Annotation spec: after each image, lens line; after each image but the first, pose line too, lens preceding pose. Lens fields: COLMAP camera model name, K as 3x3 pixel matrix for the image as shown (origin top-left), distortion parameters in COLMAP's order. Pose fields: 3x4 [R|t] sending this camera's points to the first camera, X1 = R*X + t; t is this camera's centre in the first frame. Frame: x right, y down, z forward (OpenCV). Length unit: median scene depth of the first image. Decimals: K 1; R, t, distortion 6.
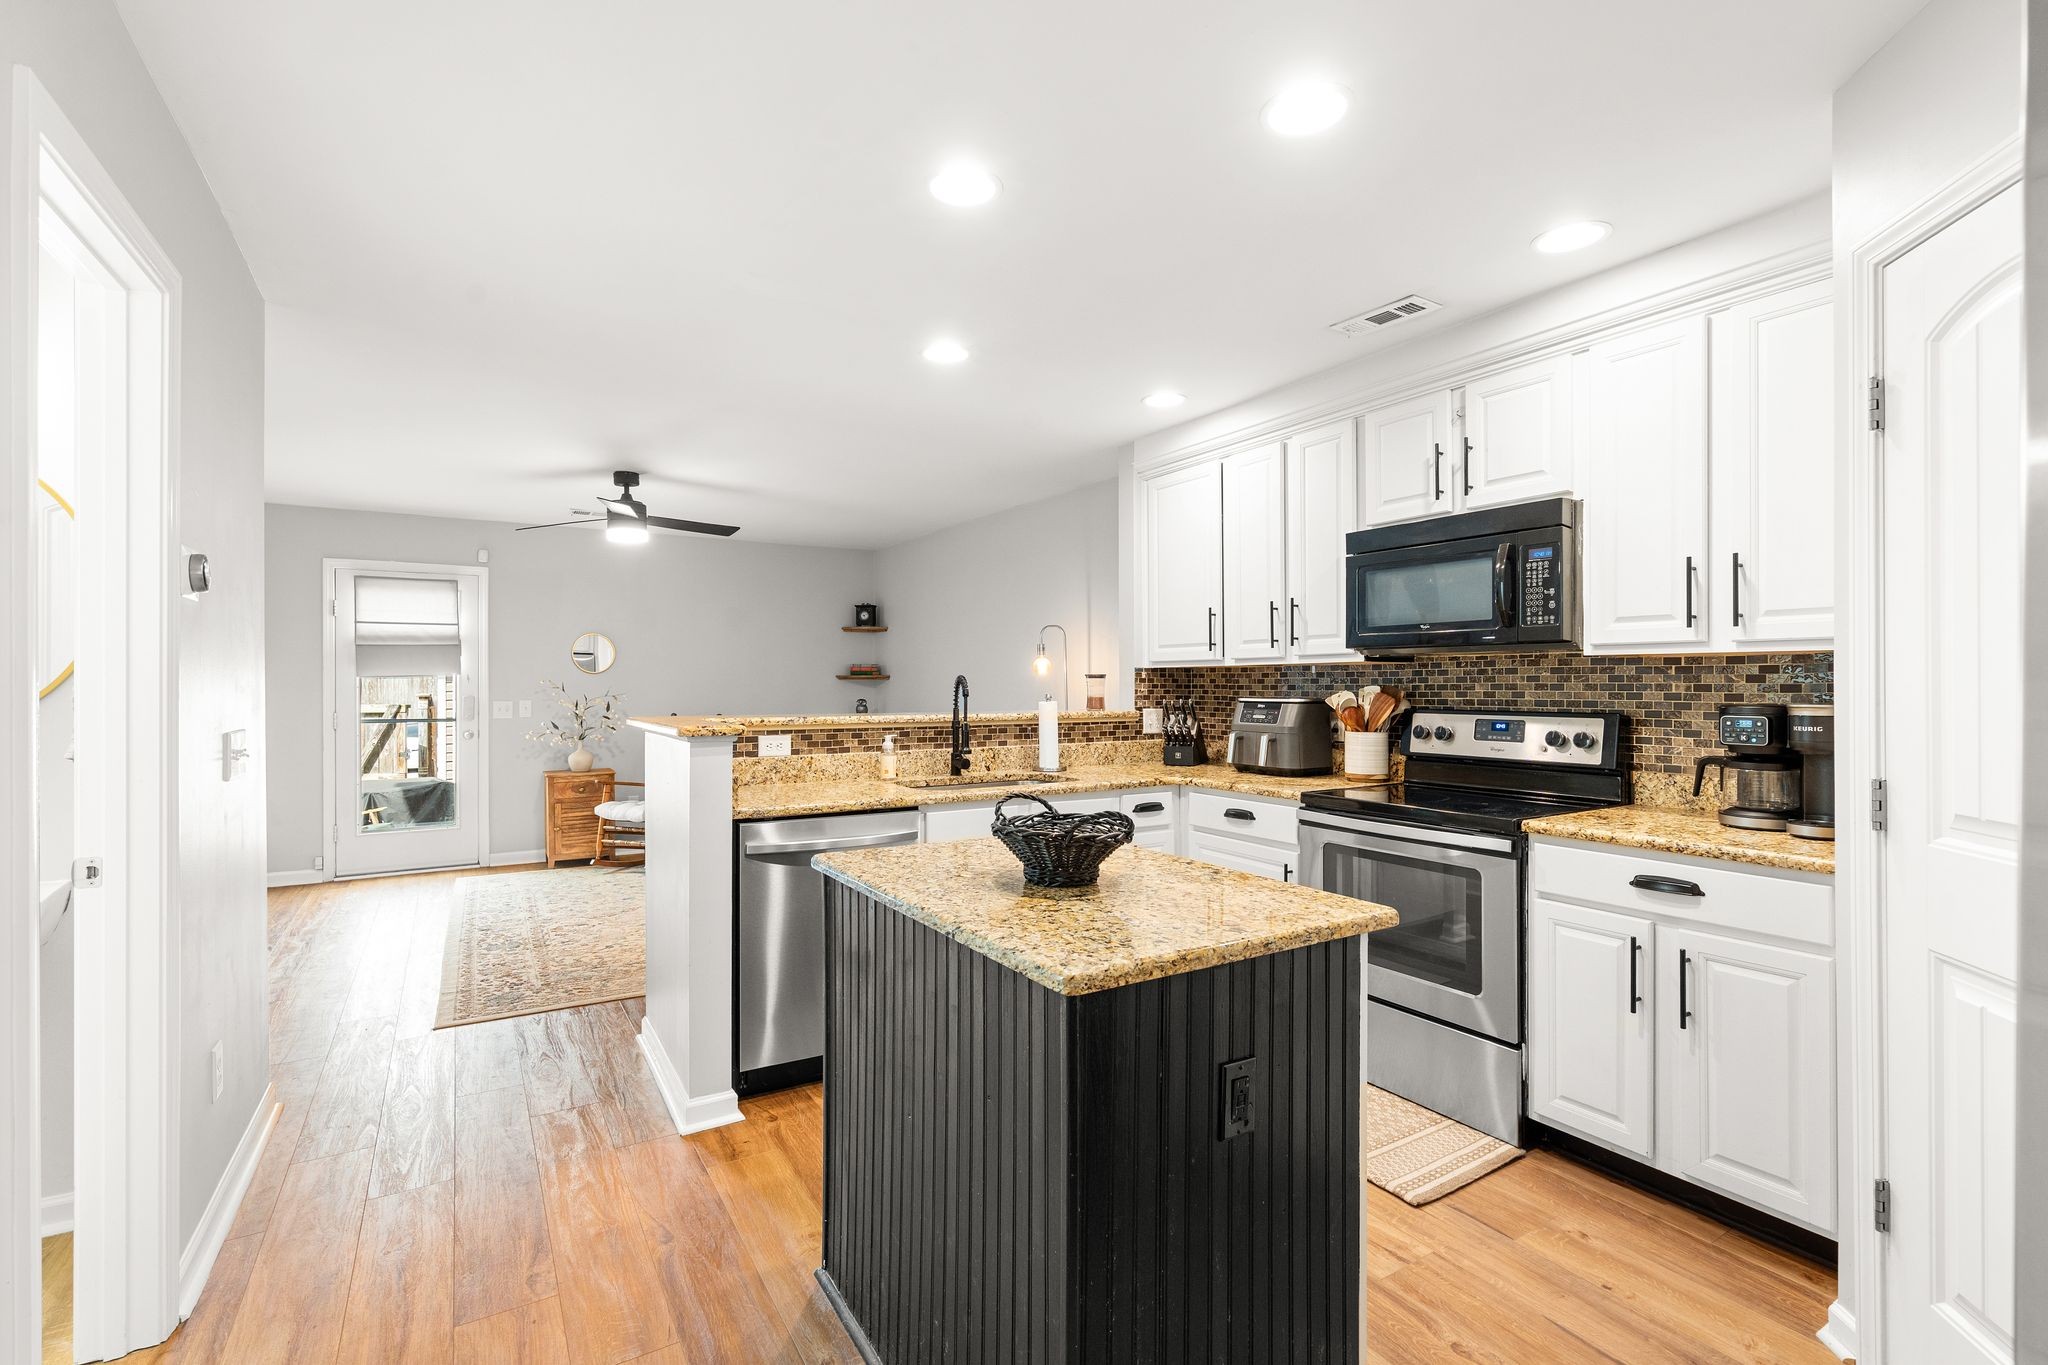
lens RADIAL K [[902.8, 0, 1024.0], [0, 902.8, 682.5], [0, 0, 1]] dist [-0.014022, 0.000219]
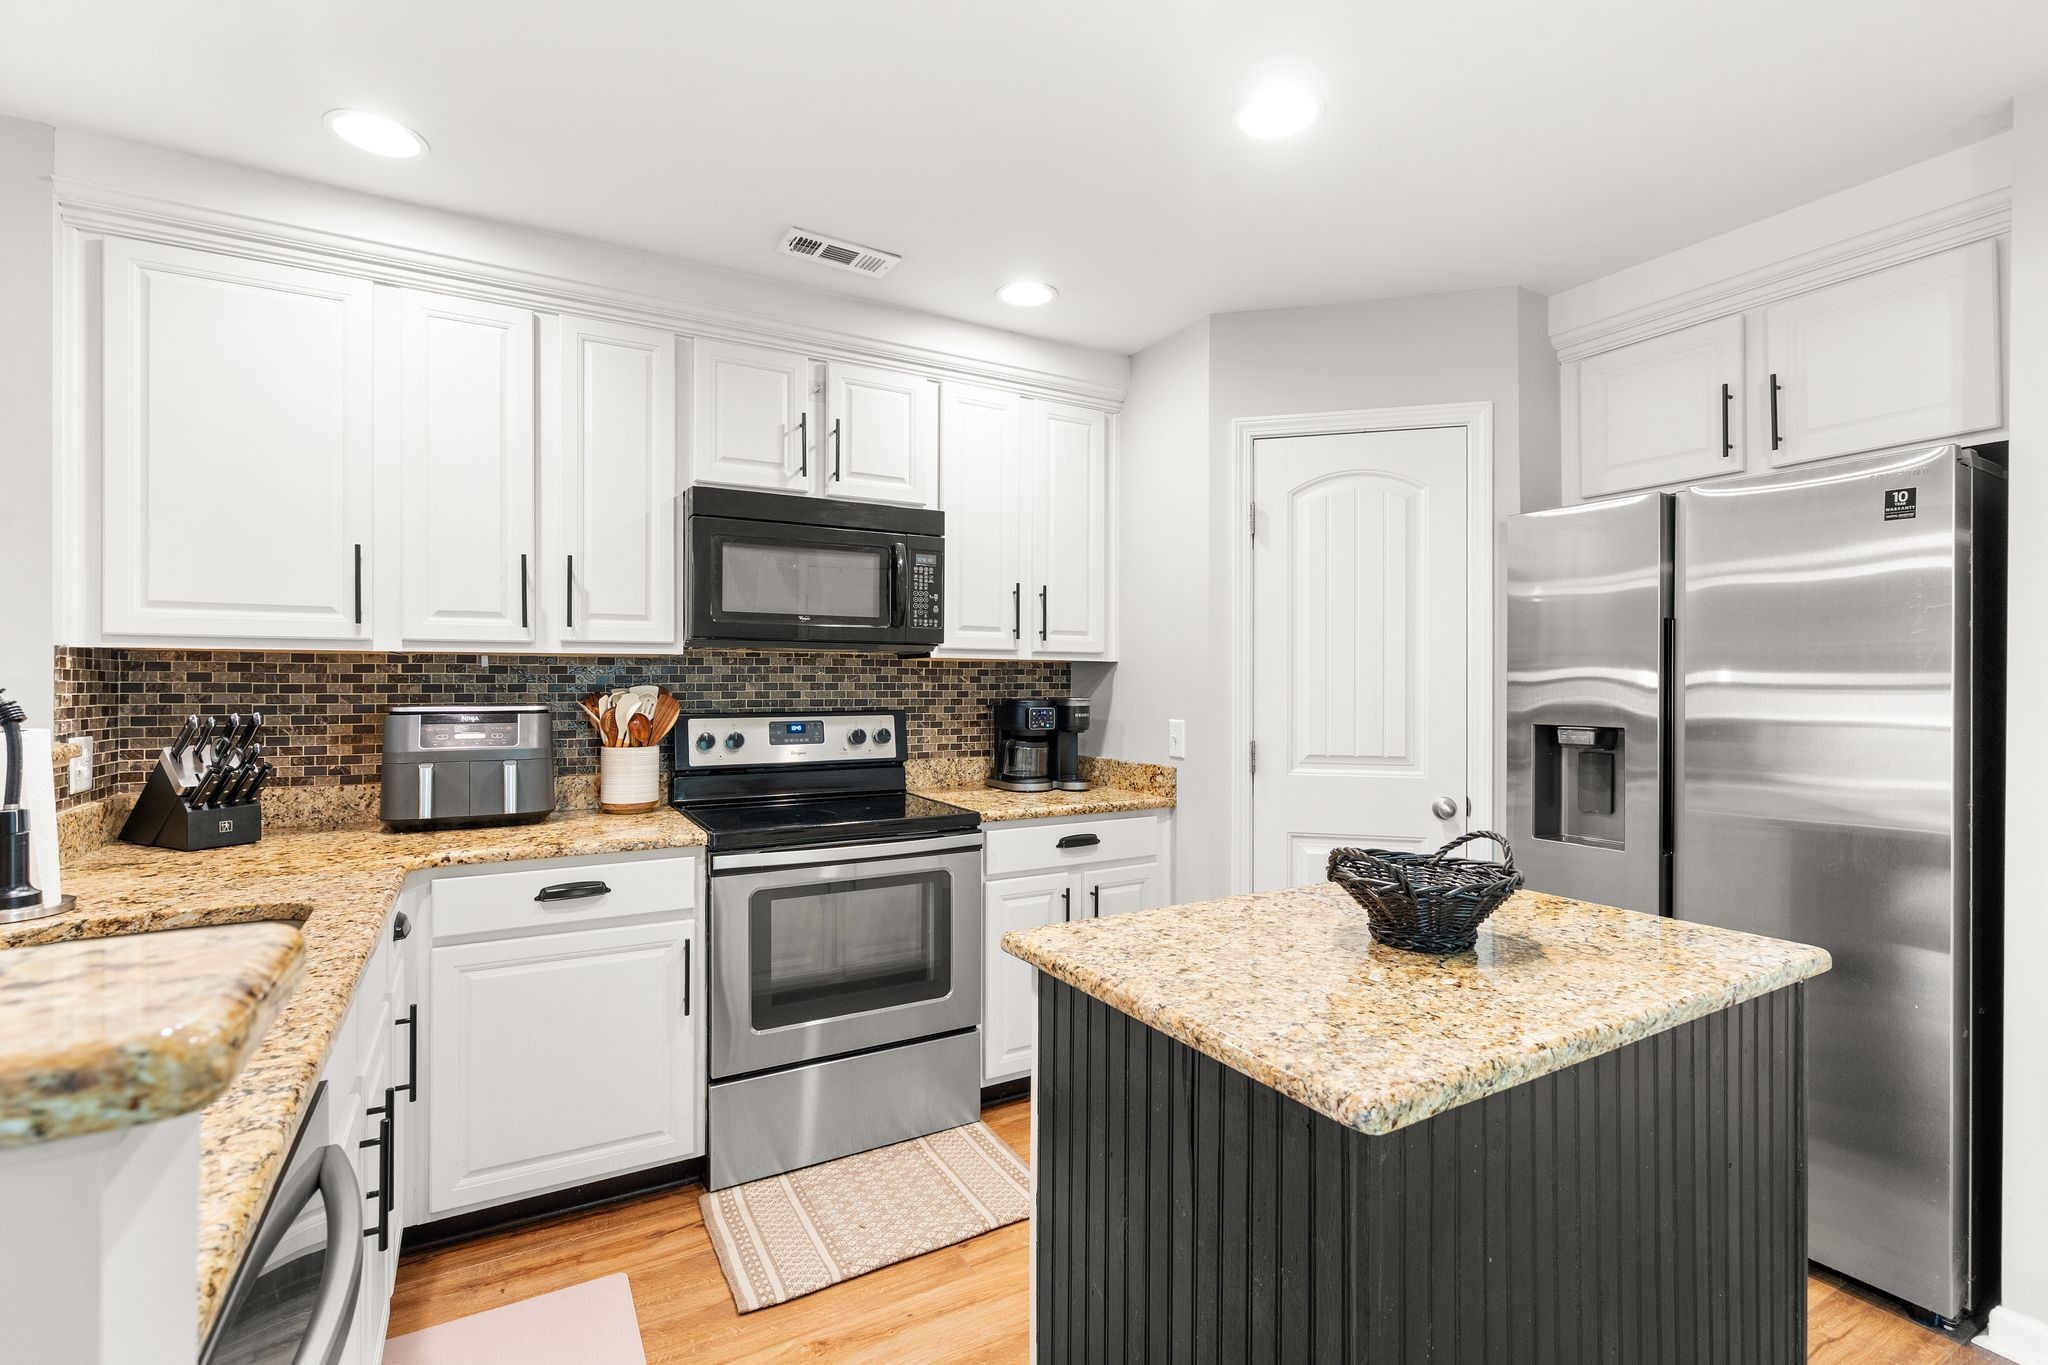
lens RADIAL K [[926.7, 0, 1020.1], [0, 926.7, 679.2], [0, 0, 1]] dist [-0.001304, 0.001259]
pose [[0.035608, 0.005458, 0.999351, -0.441140], [-0.002057, 0.999983, -0.005389, 0.002032], [-0.999364, -0.001864, 0.035619, 0.741407]]
